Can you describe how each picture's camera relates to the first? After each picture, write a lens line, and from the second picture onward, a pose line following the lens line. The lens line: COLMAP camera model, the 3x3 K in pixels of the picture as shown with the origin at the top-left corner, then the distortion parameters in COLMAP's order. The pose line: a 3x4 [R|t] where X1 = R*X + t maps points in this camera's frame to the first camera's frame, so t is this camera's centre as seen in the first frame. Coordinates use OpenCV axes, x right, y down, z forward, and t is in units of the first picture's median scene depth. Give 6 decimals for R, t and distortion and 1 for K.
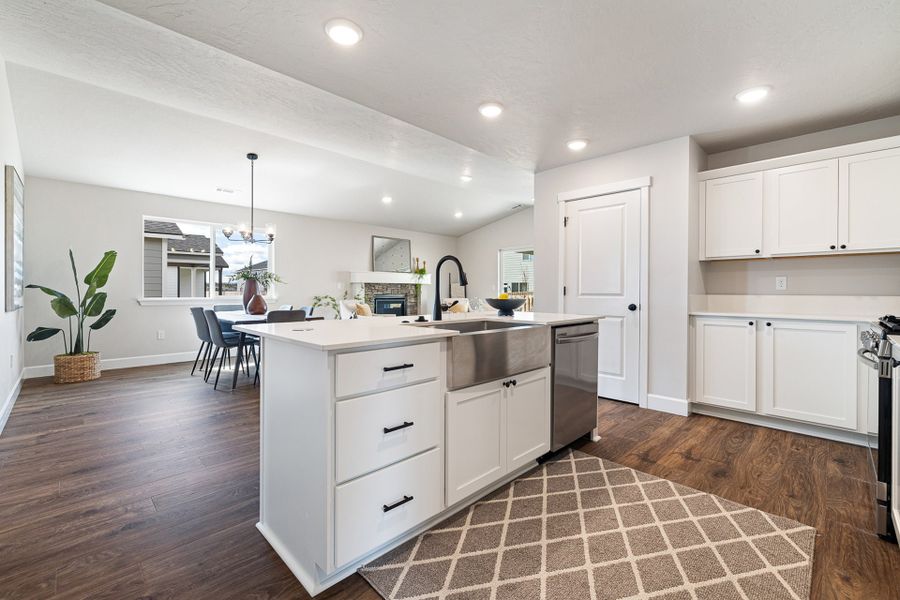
lens RADIAL K [[383.7, 0, 450.1], [0, 383.7, 295.0], [0, 0, 1]] dist [-0.002540, -0.000789]
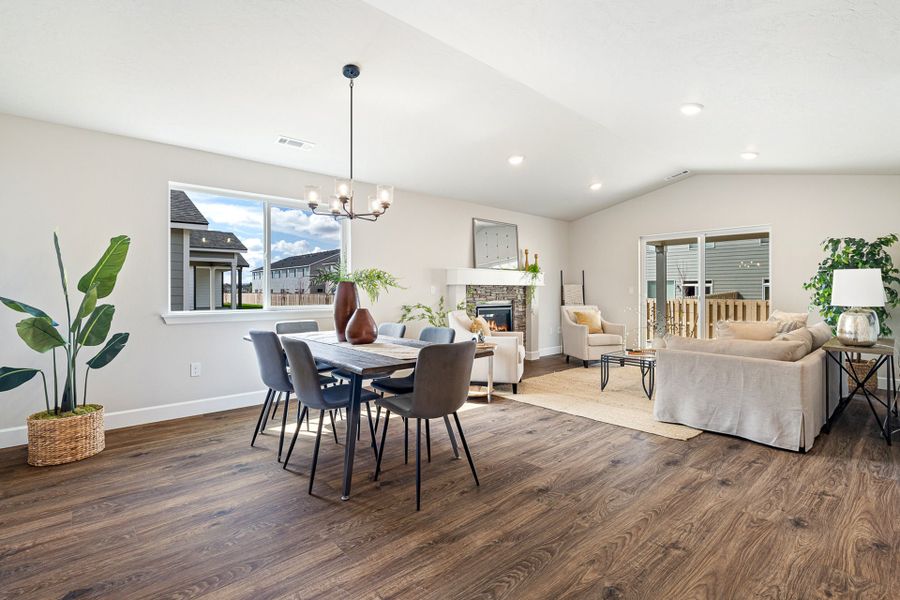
lens RADIAL K [[420.4, 0, 450.0], [0, 420.4, 295.5], [0, 0, 1]] dist [-0.000566, 0.000812]
pose [[0.997979, -0.003584, -0.063444, -0.317694], [0.003530, 0.999993, -0.000959, -0.018641], [0.063447, 0.000733, 0.997985, 0.361284]]
